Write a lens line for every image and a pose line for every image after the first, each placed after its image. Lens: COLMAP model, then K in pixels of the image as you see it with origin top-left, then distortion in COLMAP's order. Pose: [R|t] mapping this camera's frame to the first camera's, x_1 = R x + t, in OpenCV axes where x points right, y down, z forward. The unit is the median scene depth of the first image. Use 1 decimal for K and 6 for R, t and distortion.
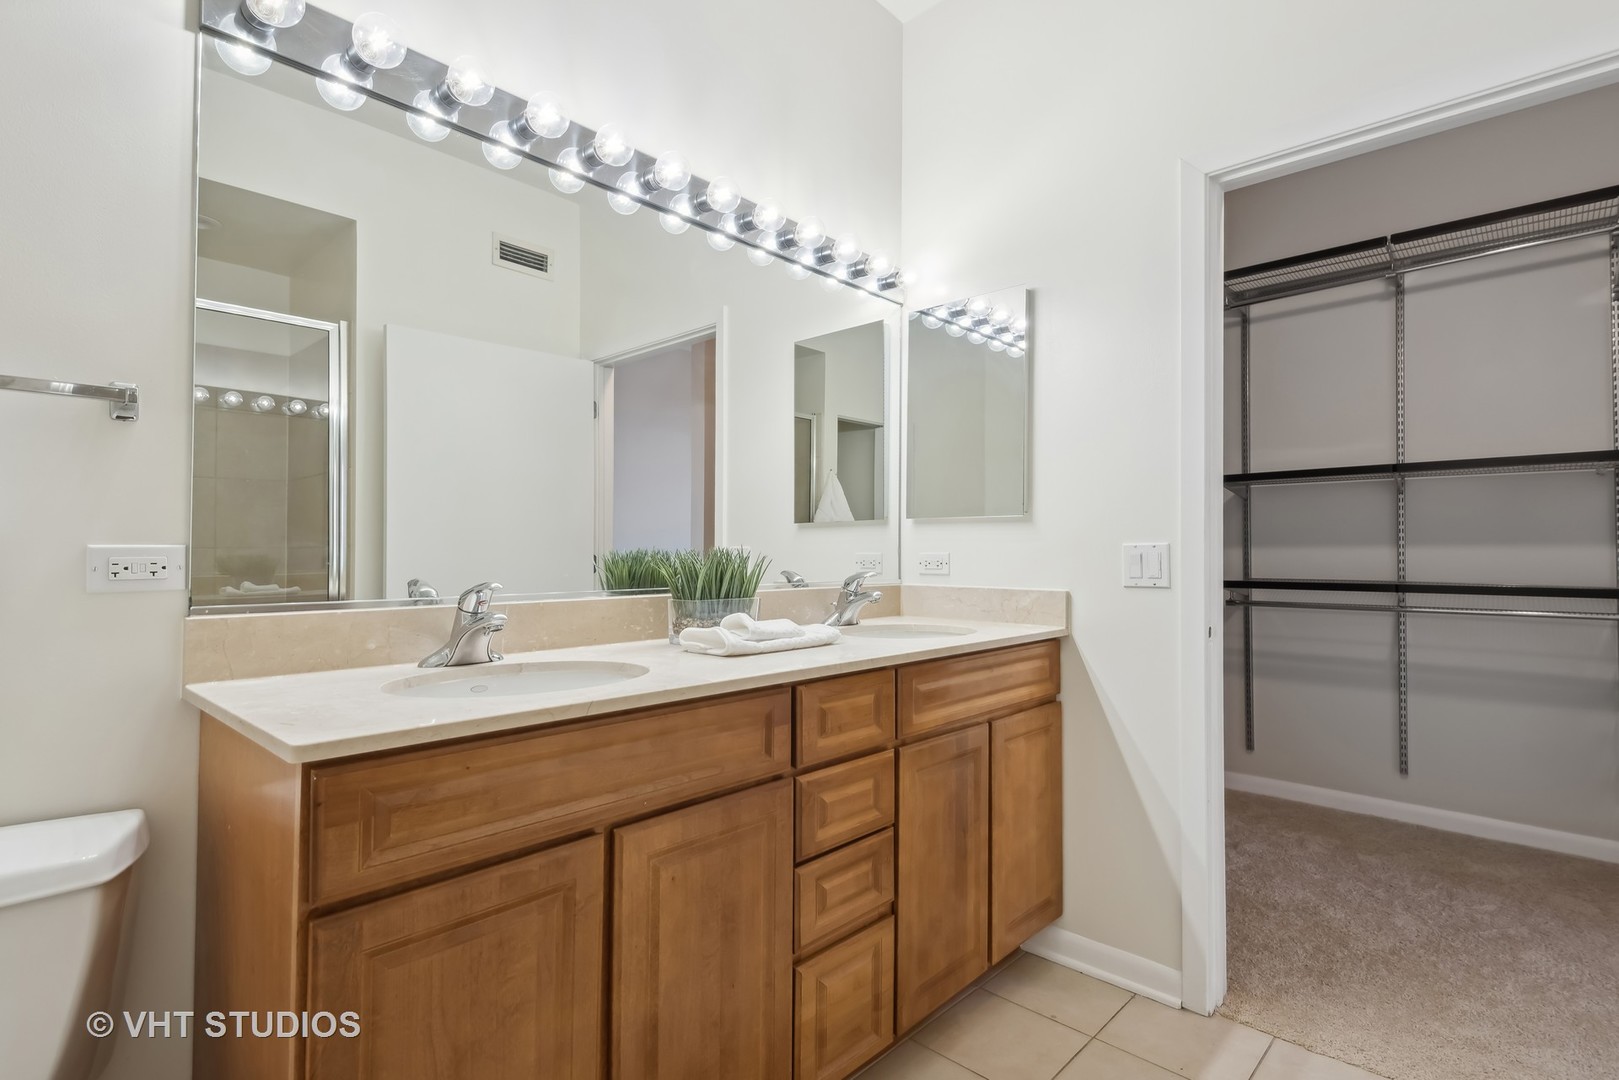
lens RADIAL K [[766.8, 0, 803.5], [0, 766.8, 531.9], [0, 0, 1]] dist [0.029919, -0.000218]
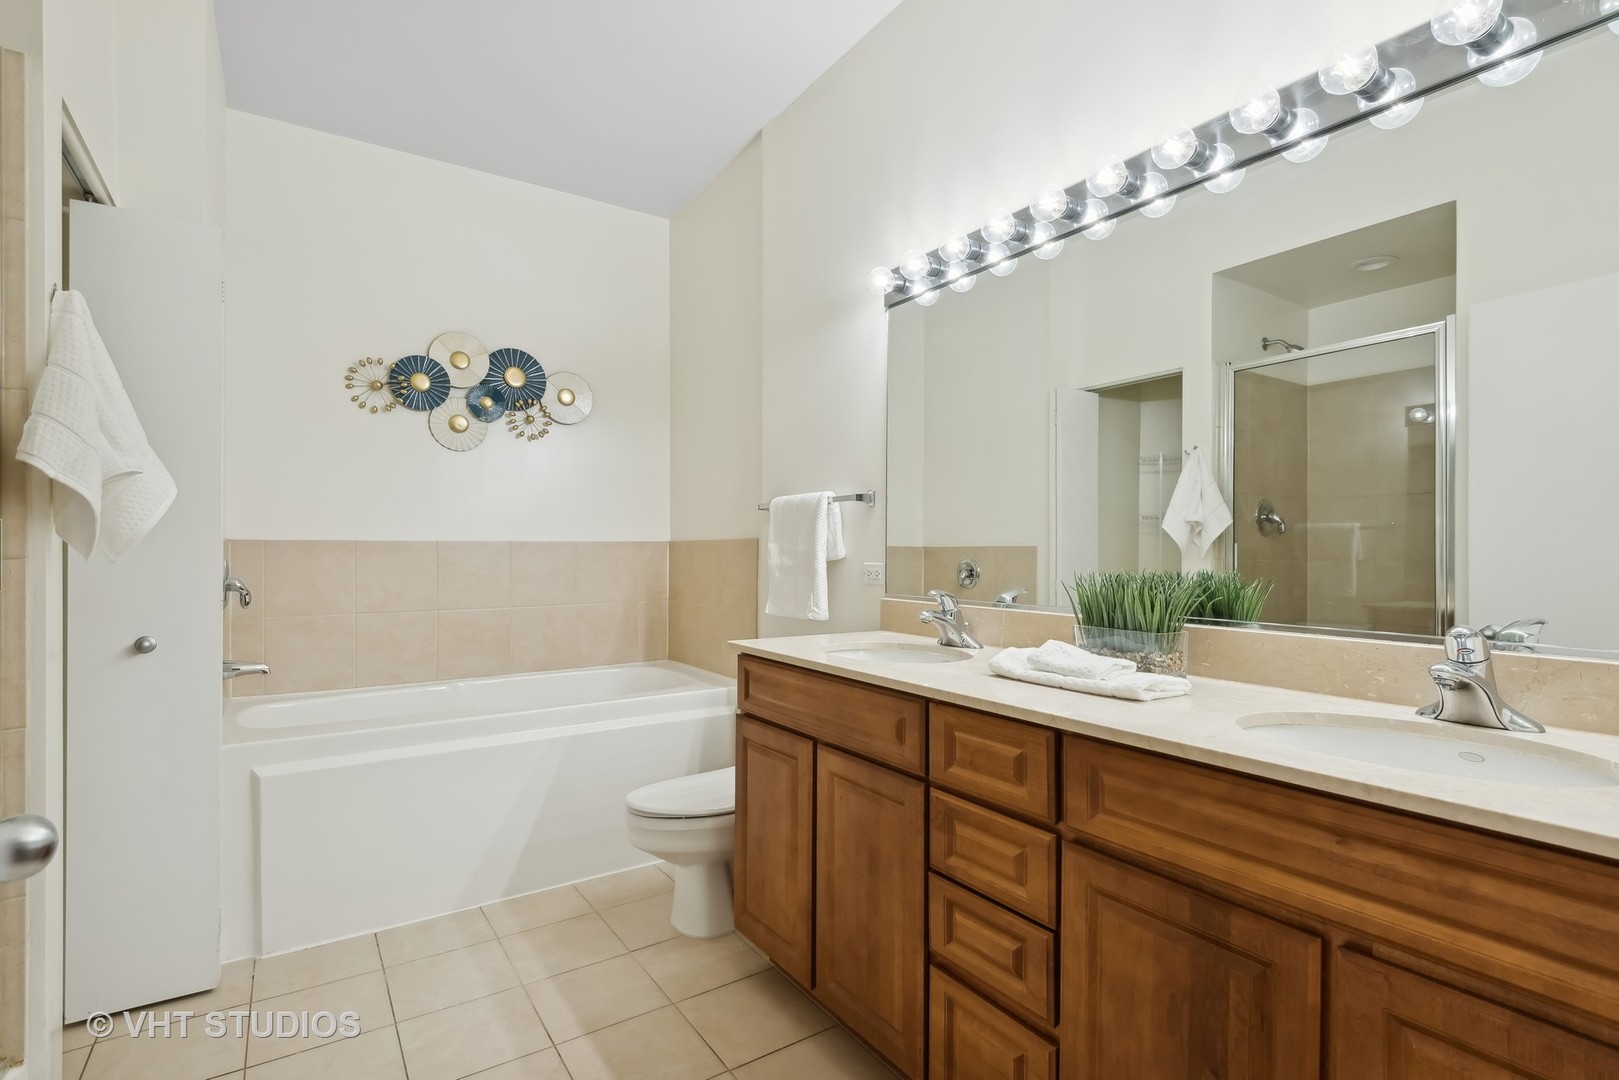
lens RADIAL K [[773.9, 0, 814.5], [0, 773.9, 549.7], [0, 0, 1]] dist [0.017249, -0.001075]
pose [[-0.202483, -0.005156, -0.979272, 1.016035], [0.017127, 0.999815, -0.008806, -0.002837], [0.979136, -0.018555, -0.202357, 1.007687]]
